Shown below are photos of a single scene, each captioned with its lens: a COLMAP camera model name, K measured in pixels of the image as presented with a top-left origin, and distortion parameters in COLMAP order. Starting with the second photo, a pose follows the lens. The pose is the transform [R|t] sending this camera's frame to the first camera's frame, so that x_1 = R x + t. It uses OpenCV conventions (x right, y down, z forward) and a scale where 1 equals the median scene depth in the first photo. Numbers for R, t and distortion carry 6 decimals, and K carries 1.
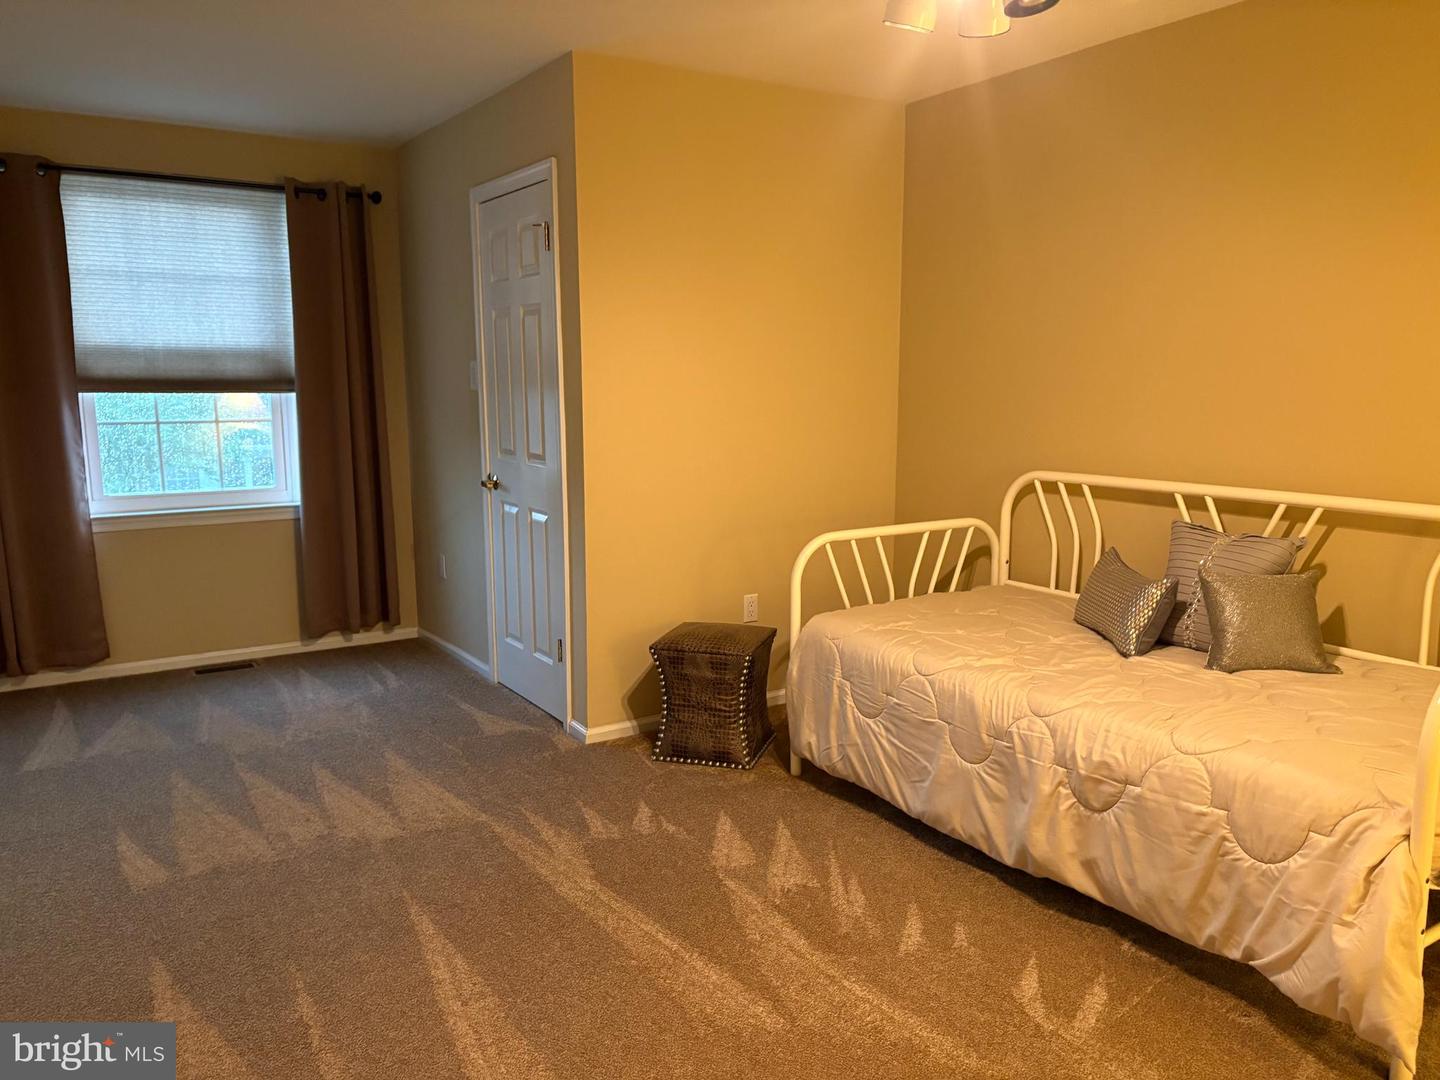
lens RADIAL K [[1094.9, 0, 720.0], [0, 1094.9, 540.0], [0, 0, 1]] dist [0.053990, -0.056214]
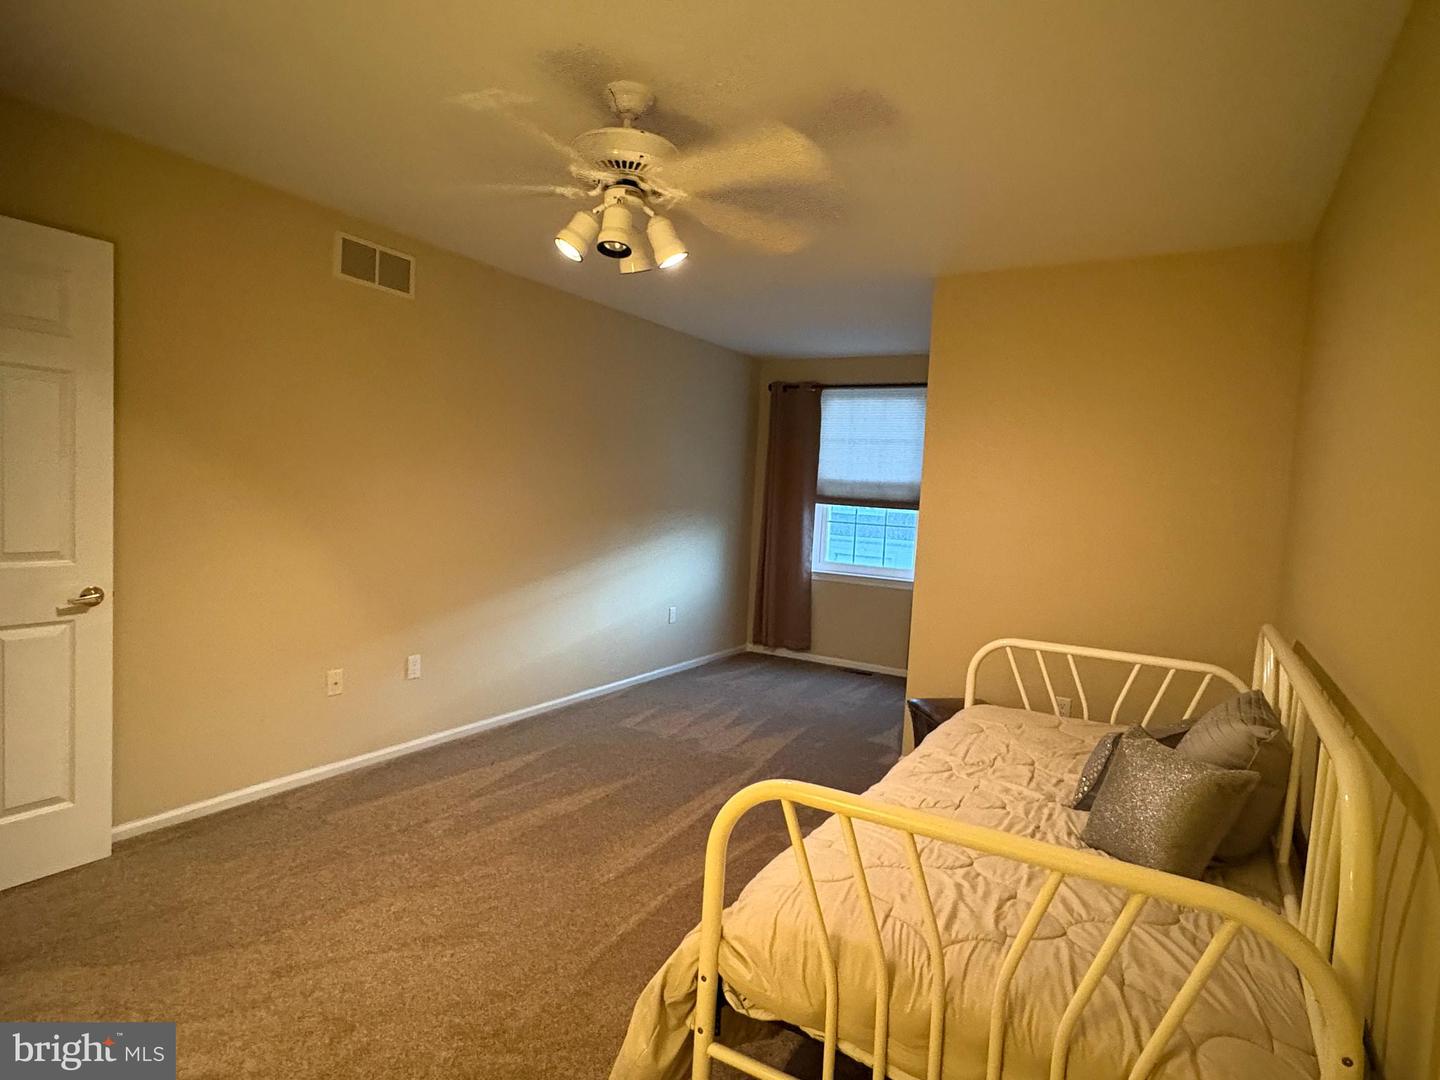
lens RADIAL K [[800.1, 0, 718.8], [0, 800.1, 539.3], [0, 0, 1]] dist [-0.002045, 0.002169]
pose [[0.447529, 0.078885, -0.890784, 0.554989], [-0.184472, 0.982822, -0.005643, -0.037442], [0.875036, 0.166850, 0.454393, 0.262141]]
